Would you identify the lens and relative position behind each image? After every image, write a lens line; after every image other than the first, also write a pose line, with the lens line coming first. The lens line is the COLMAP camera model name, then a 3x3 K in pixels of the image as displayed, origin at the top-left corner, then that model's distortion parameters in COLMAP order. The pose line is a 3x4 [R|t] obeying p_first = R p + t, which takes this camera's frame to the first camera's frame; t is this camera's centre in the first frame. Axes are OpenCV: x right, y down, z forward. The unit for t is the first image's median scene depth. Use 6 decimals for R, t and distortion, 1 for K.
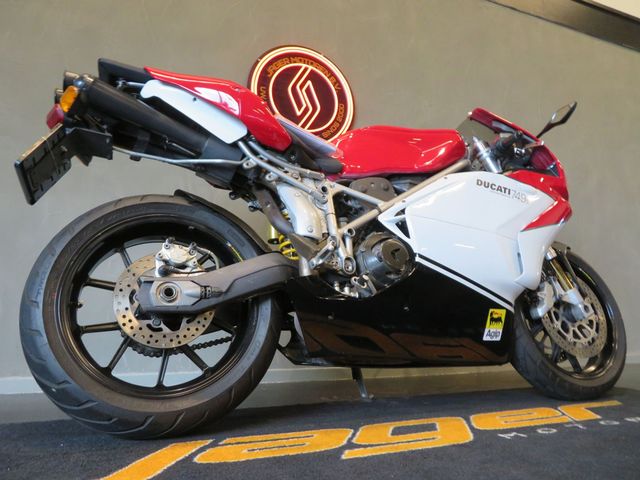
lens RADIAL K [[456.7, 0, 320.0], [0, 456.7, 240.0], [0, 0, 1]] dist [-0.007363, -0.002383]
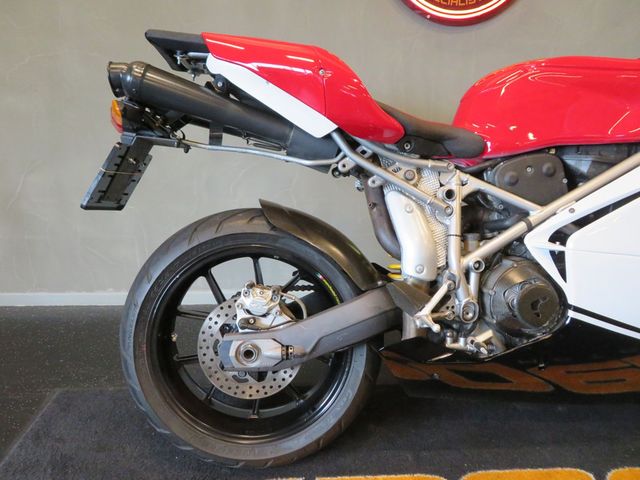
lens RADIAL K [[456.7, 0, 320.0], [0, 456.7, 240.0], [0, 0, 1]] dist [-0.007363, -0.002383]
pose [[0.936213, 0.107556, -0.334571, 0.067412], [0.059612, 0.889618, 0.452798, -0.387989], [0.346341, -0.443859, 0.826460, 0.306164]]
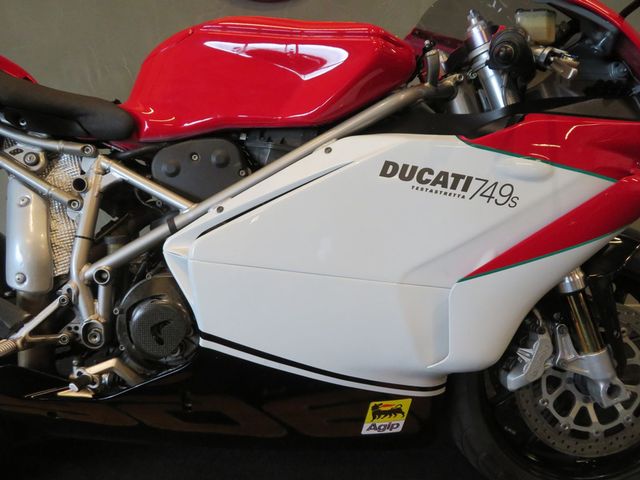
lens RADIAL K [[456.7, 0, 320.0], [0, 456.7, 240.0], [0, 0, 1]] dist [-0.007363, -0.002383]
pose [[0.938477, 0.134565, -0.318044, 0.483400], [0.023511, 0.893926, 0.447597, -0.297859], [0.344539, -0.427537, 0.835766, 0.607626]]
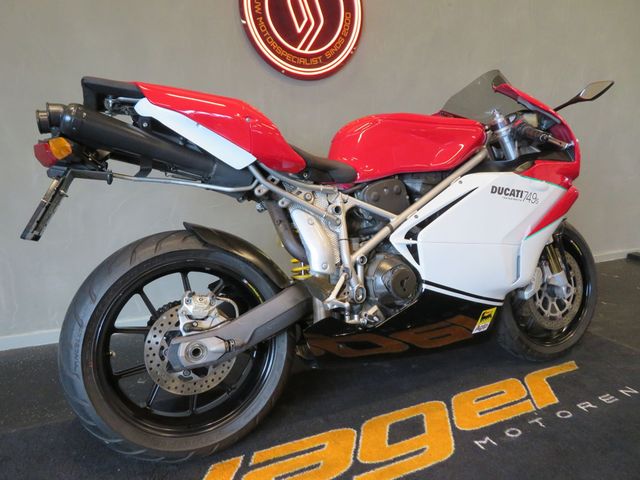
lens RADIAL K [[456.7, 0, 320.0], [0, 456.7, 240.0], [0, 0, 1]] dist [-0.007363, -0.002383]
pose [[0.998718, 0.014400, 0.048522, -0.074742], [-0.032498, 0.917405, 0.396625, -0.440557], [-0.038803, -0.397693, 0.916698, 0.083958]]
